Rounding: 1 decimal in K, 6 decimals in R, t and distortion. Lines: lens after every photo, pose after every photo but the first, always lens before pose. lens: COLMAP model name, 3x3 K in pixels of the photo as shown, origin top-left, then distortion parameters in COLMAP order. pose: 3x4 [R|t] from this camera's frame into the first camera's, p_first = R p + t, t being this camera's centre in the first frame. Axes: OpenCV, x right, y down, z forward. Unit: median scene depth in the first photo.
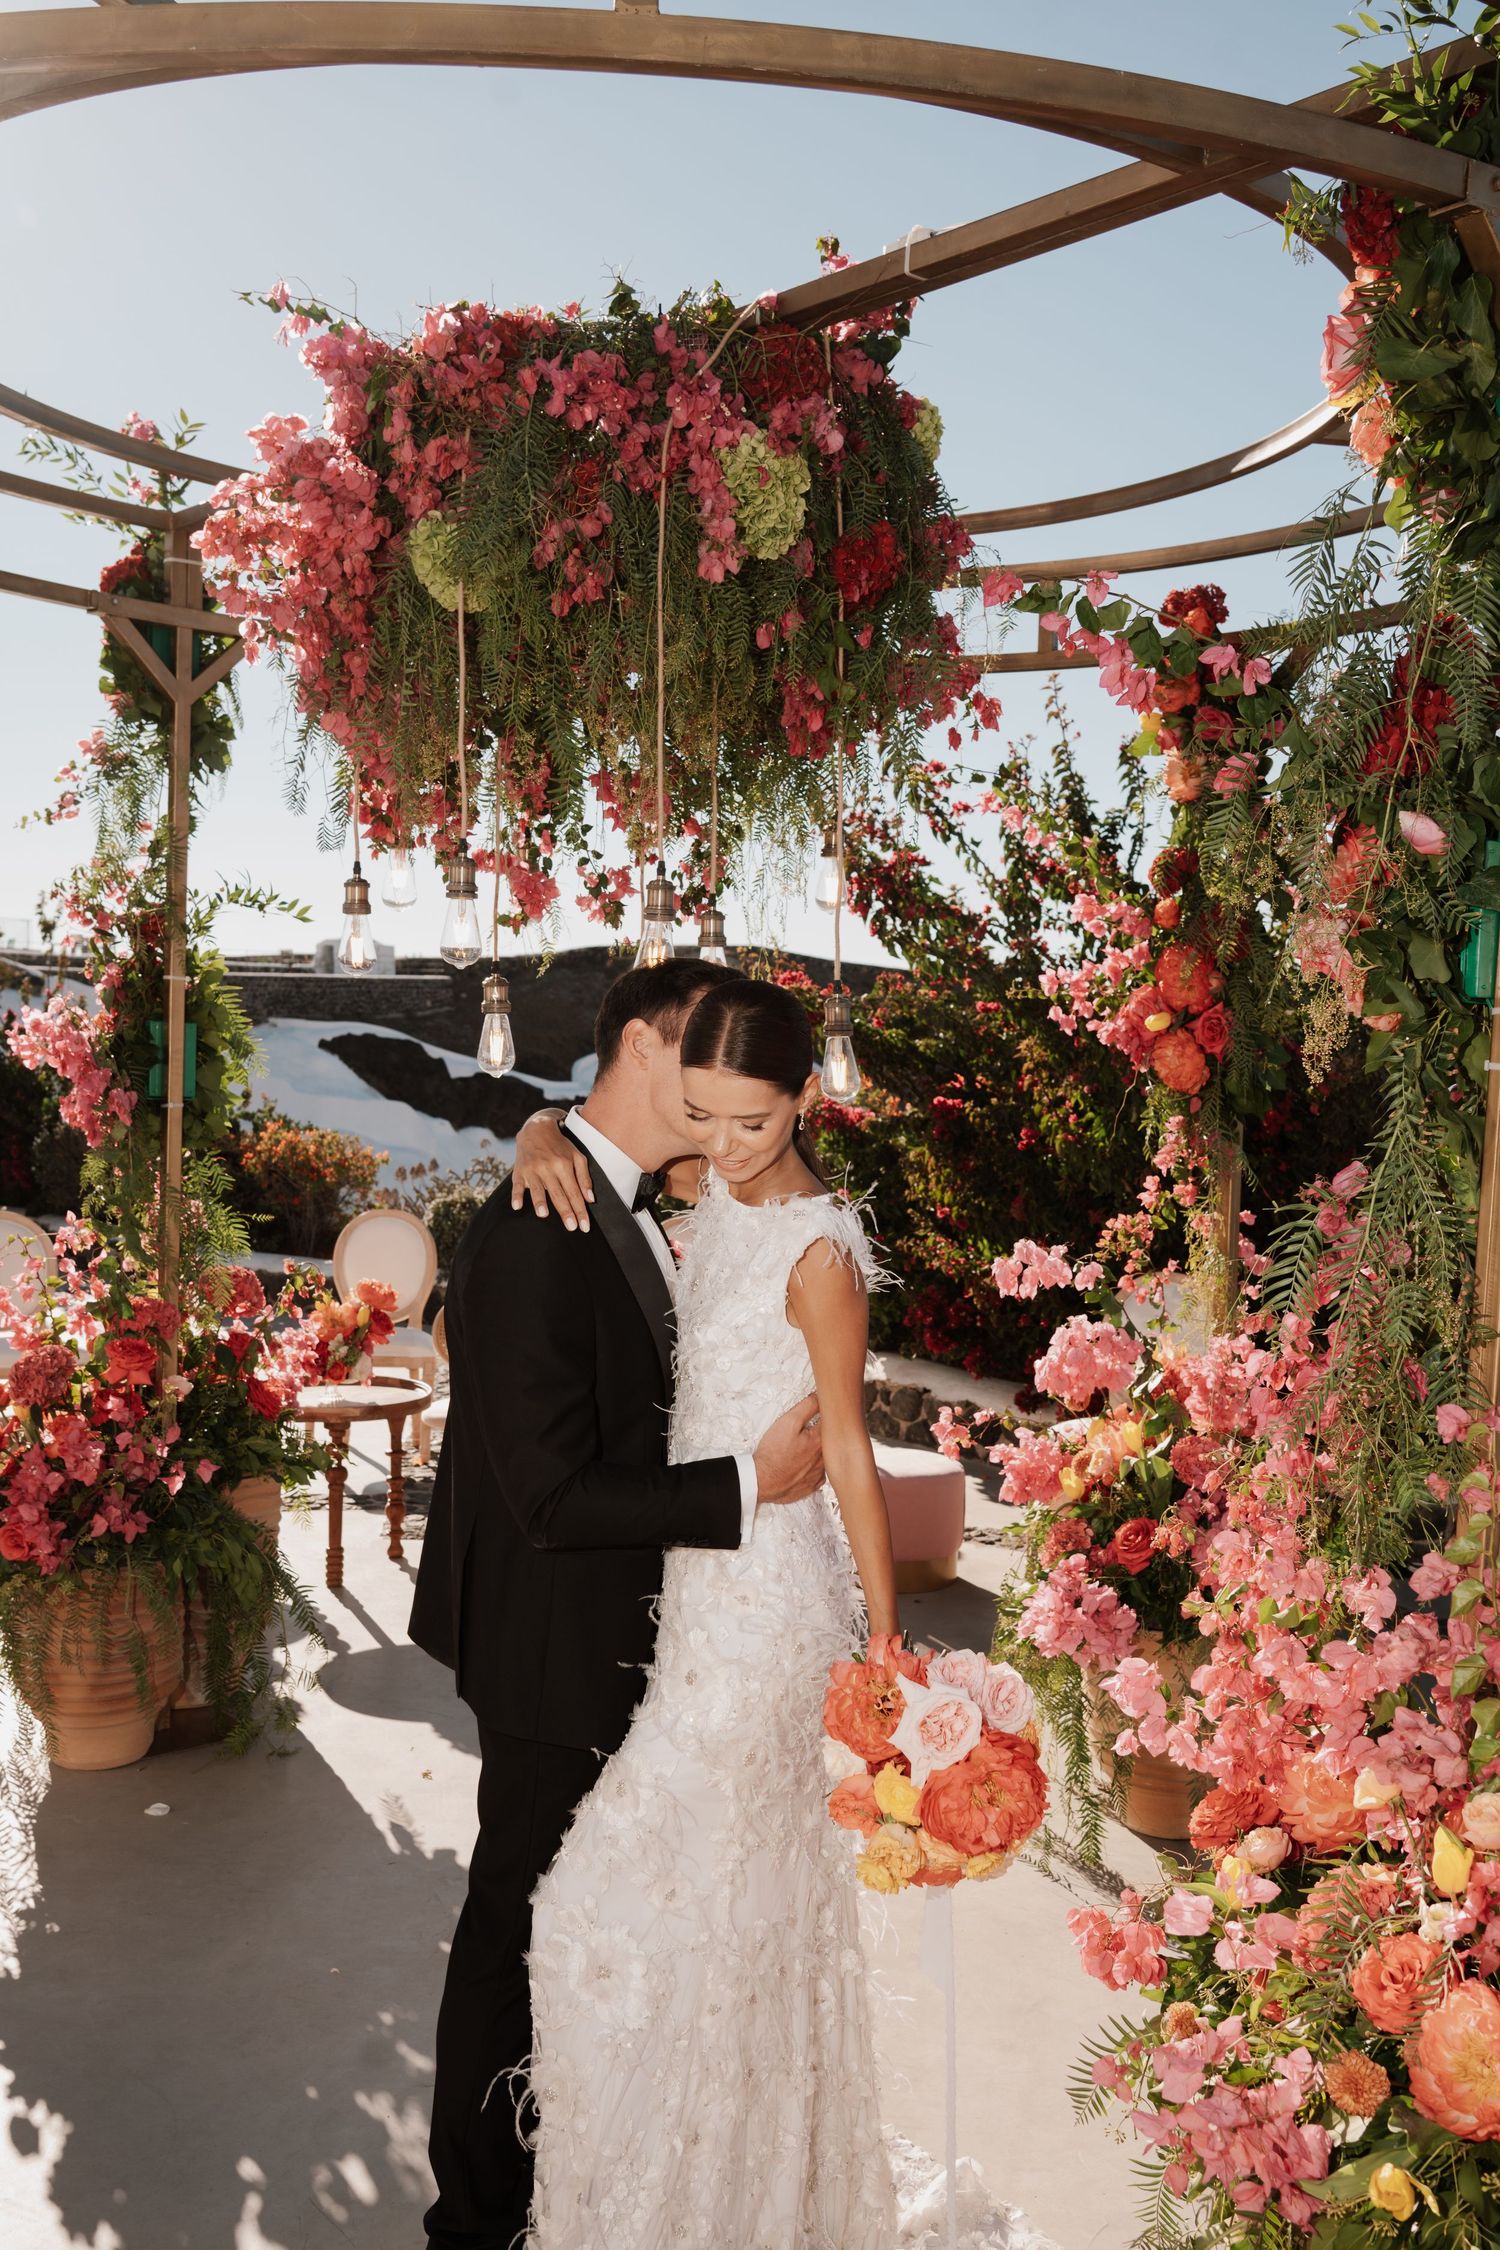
lens RADIAL K [[2098.8, 0, 750.0], [0, 2098.8, 1125.0], [0, 0, 1]] dist [0.043087, -0.008187]
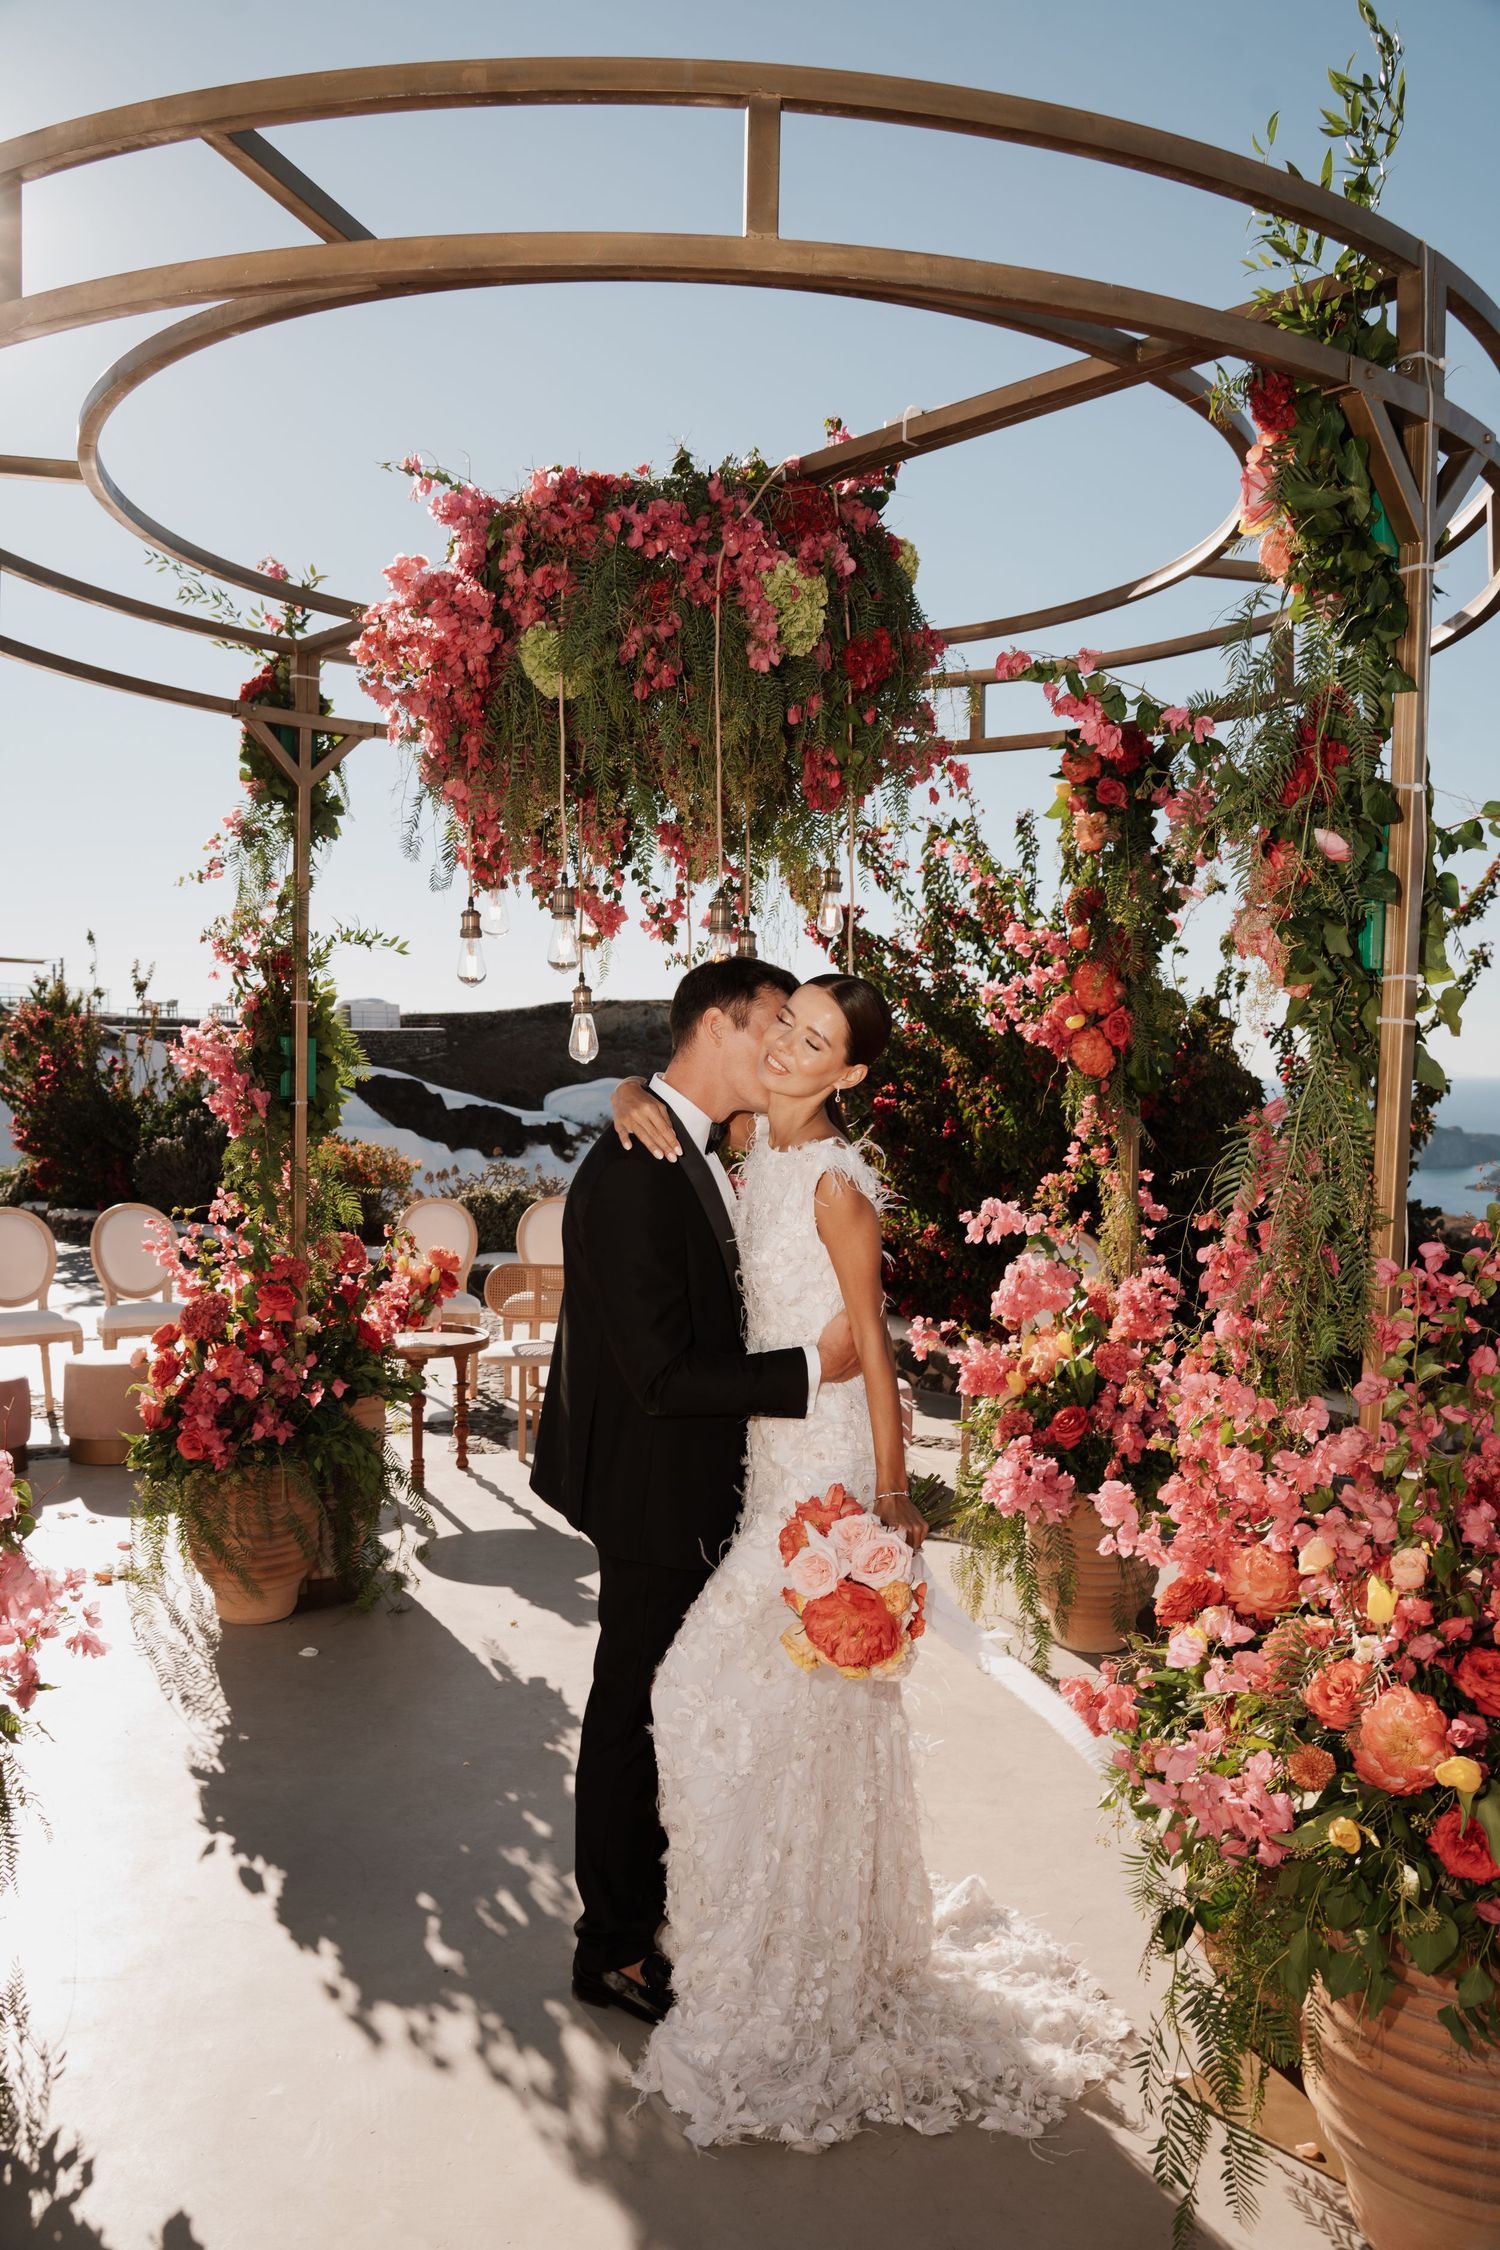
lens RADIAL K [[1687.7, 0, 750.0], [0, 1687.7, 1125.0], [0, 0, 1]] dist [-0.059548, -0.000011]
pose [[0.999007, -0.018955, 0.040309, -0.062103], [0.019435, 0.999744, -0.011547, 0.028873], [-0.040080, 0.012319, 0.999121, -0.026512]]
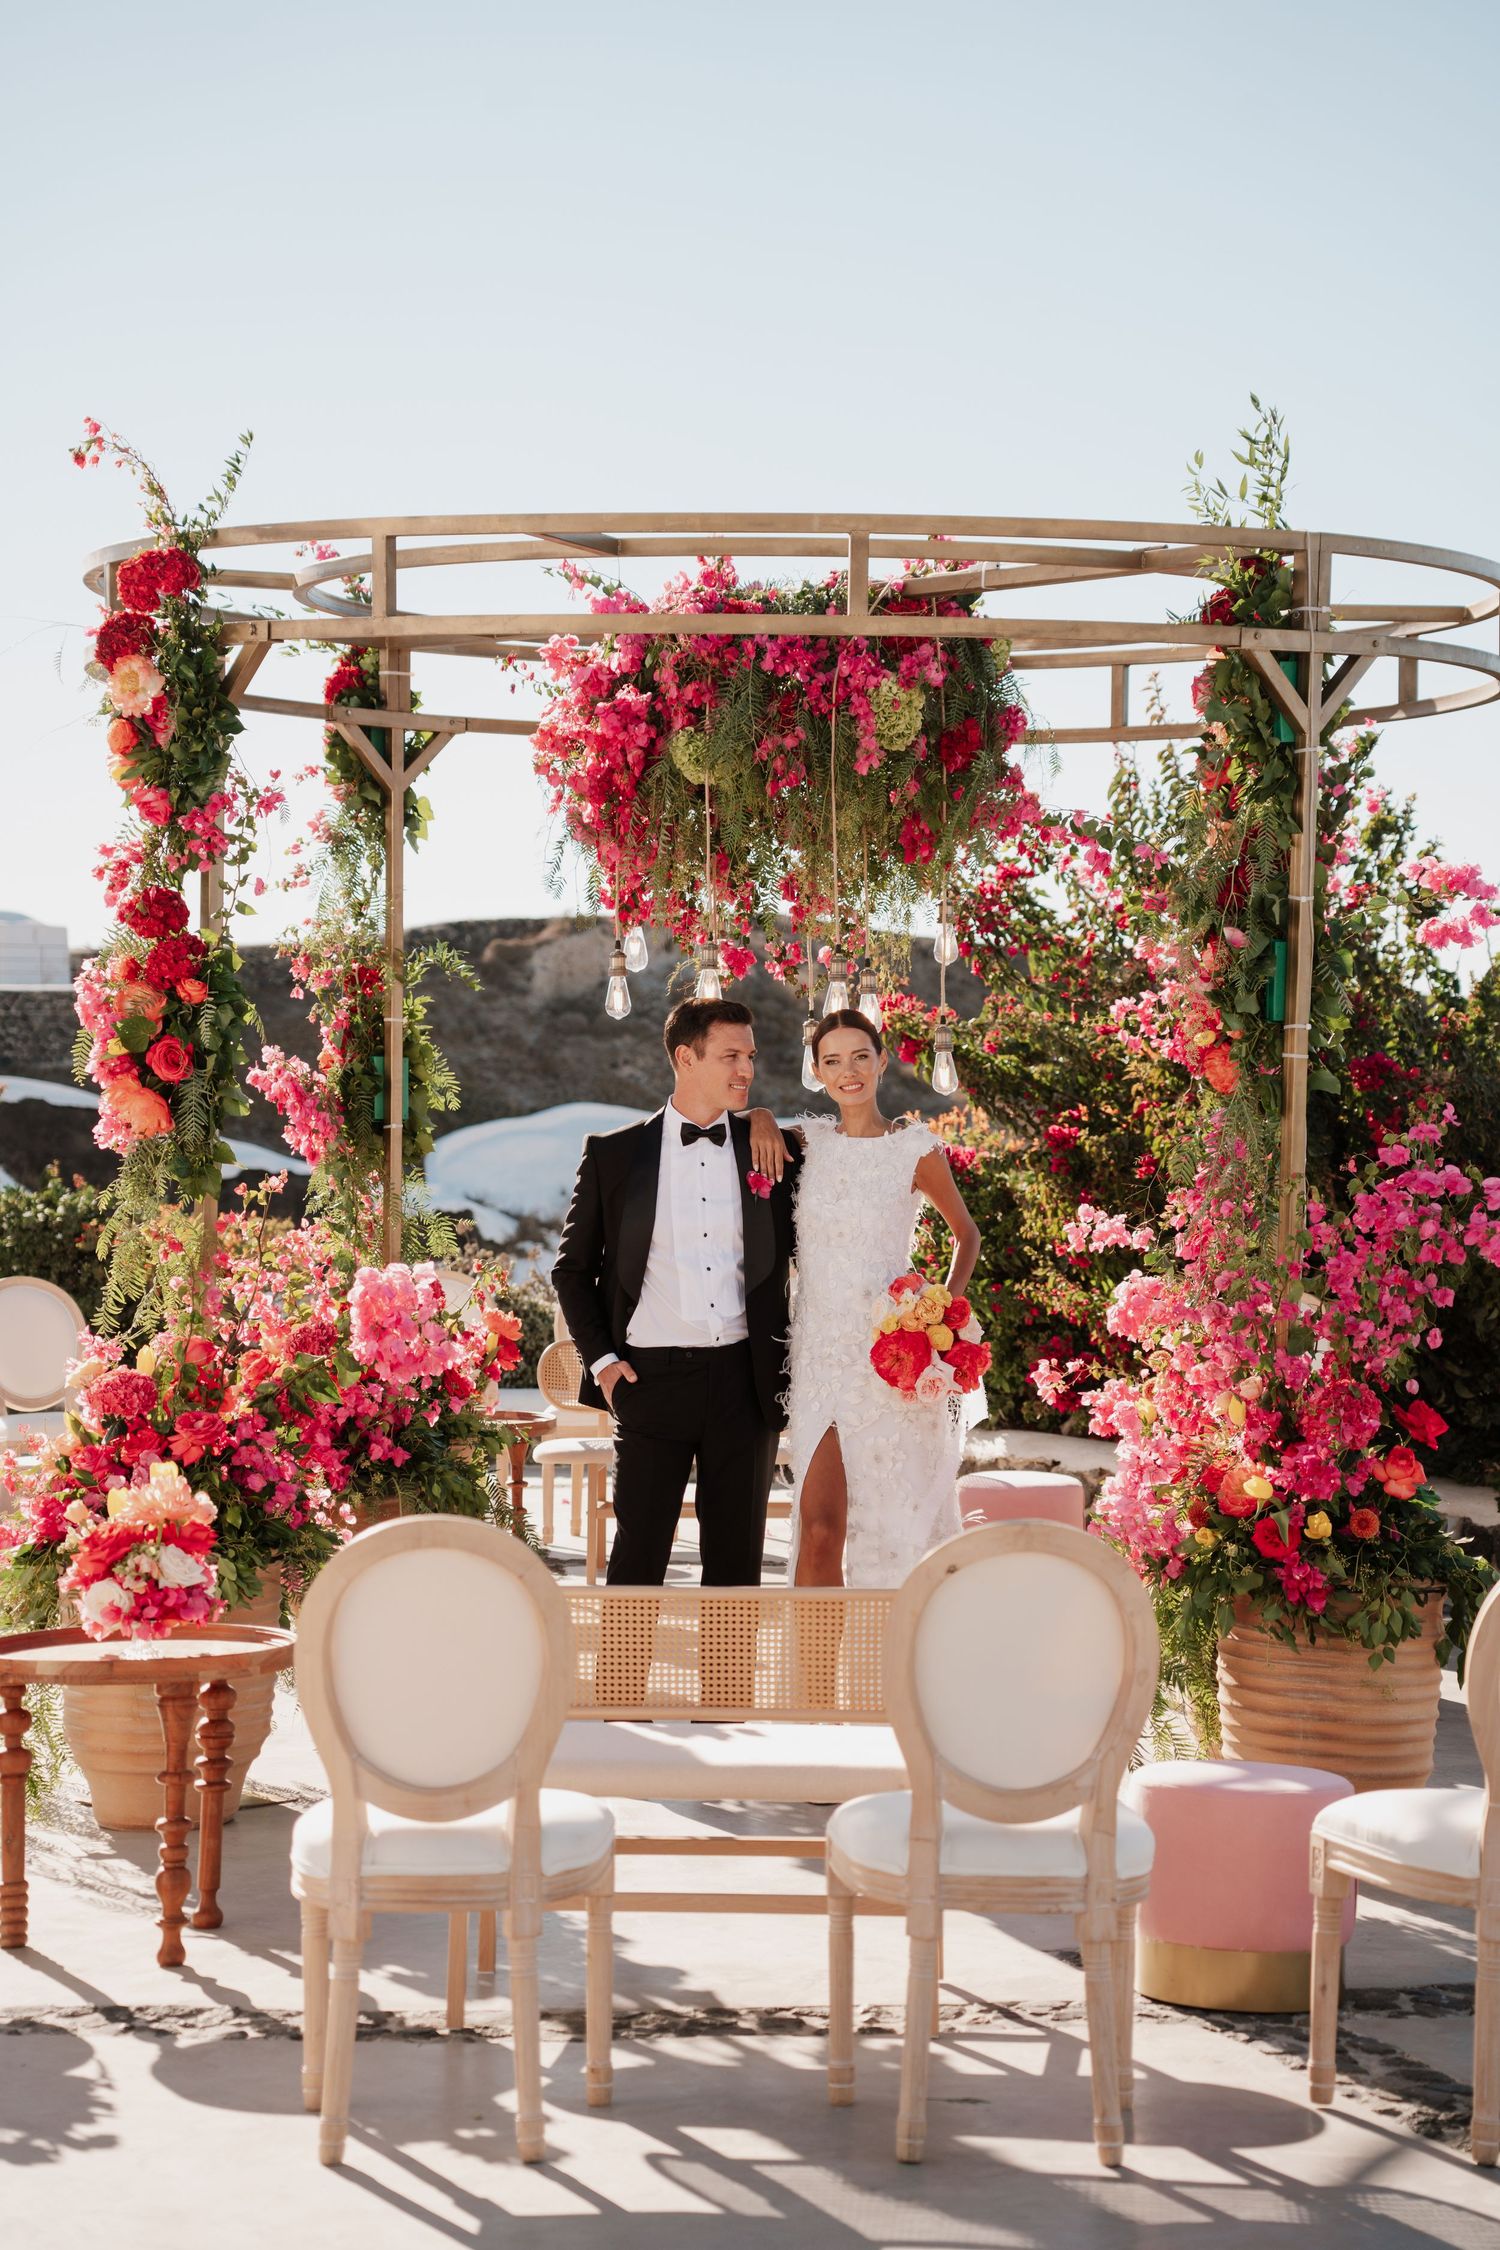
lens RADIAL K [[4706.5, 0, 750.0], [0, 4706.5, 1125.0], [0, 0, 1]] dist [0.768492, 0.020526]
pose [[0.999786, -0.020564, 0.002396, -0.108115], [0.020639, 0.999074, -0.037743, 0.132437], [-0.001618, 0.037784, 0.999285, -2.334277]]
